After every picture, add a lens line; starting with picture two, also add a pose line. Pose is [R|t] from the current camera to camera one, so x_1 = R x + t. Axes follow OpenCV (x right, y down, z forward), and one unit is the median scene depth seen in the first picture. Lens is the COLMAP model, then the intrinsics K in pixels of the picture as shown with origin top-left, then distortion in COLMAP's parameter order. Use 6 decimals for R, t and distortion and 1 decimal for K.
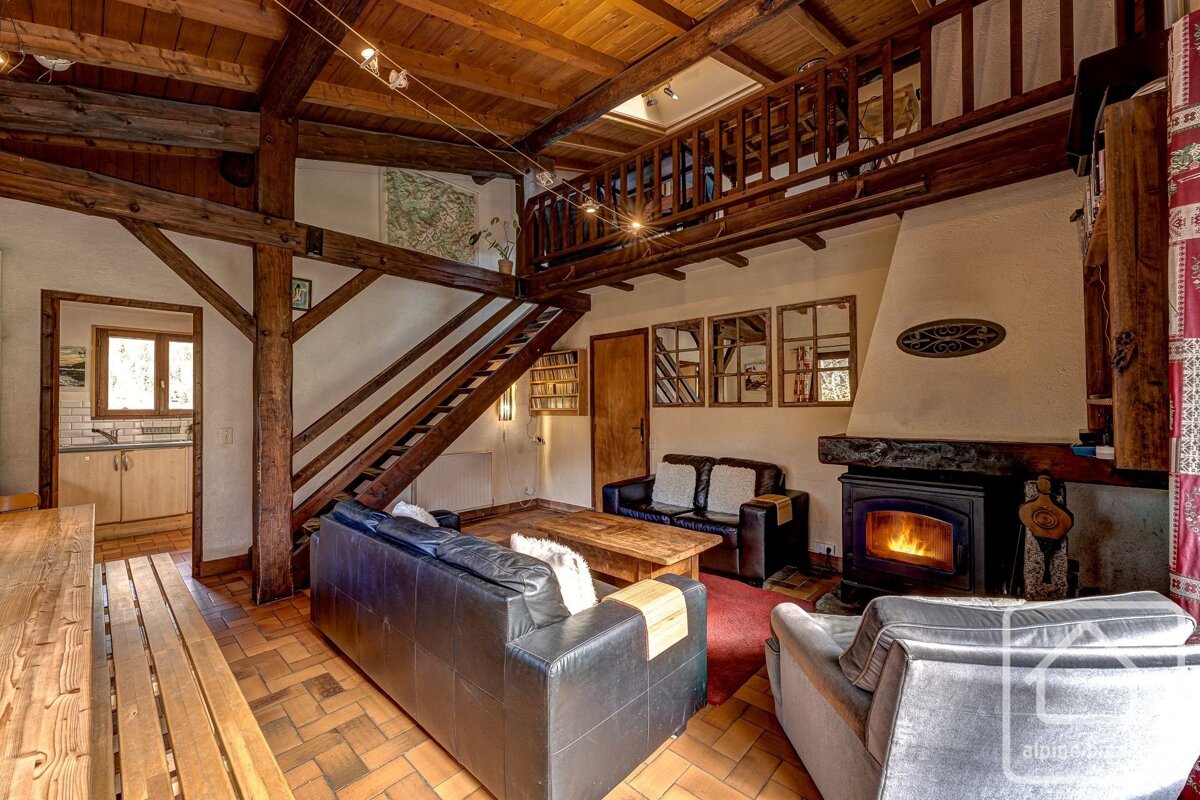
lens RADIAL K [[473.9, 0, 600.0], [0, 473.9, 400.0], [0, 0, 1]] dist [0.002169, 0.000170]
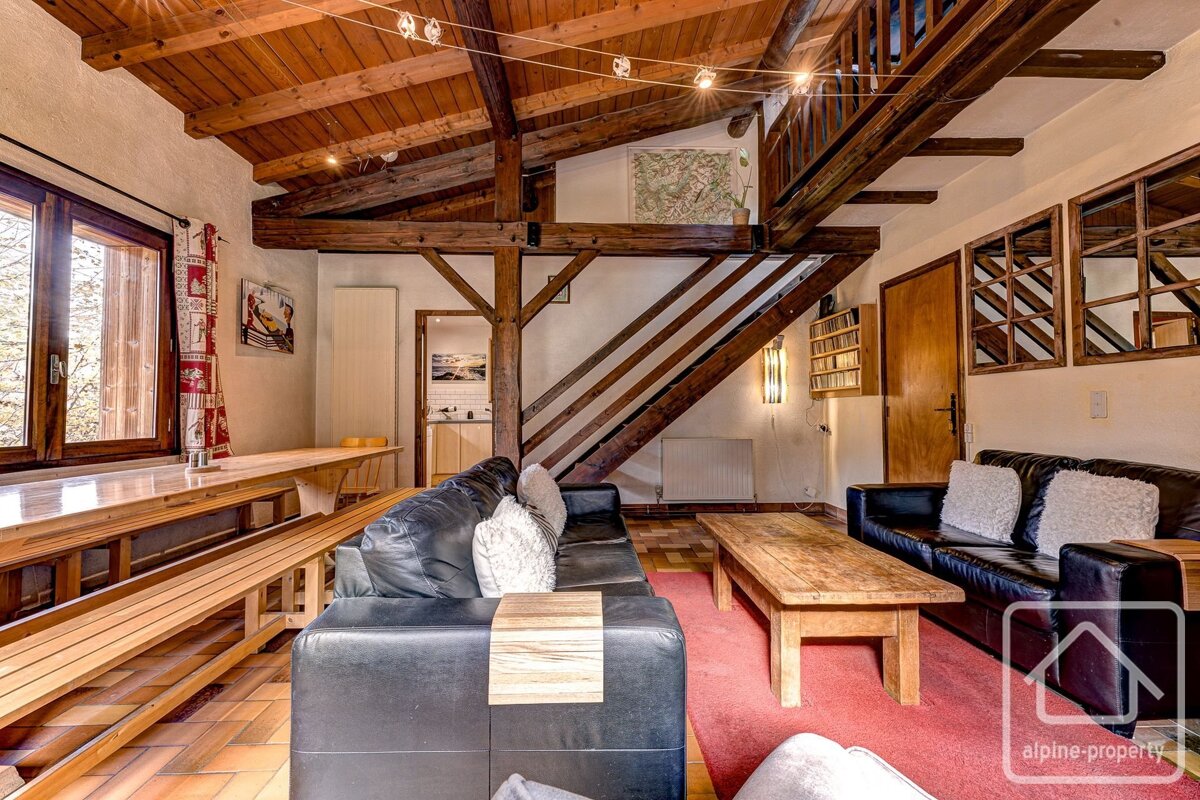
lens RADIAL K [[473.9, 0, 600.0], [0, 473.9, 400.0], [0, 0, 1]] dist [0.002169, 0.000170]
pose [[0.701848, -0.012298, -0.712221, 0.226252], [0.007629, 0.999923, -0.009748, 0.052547], [0.712286, 0.001408, 0.701888, 0.228085]]
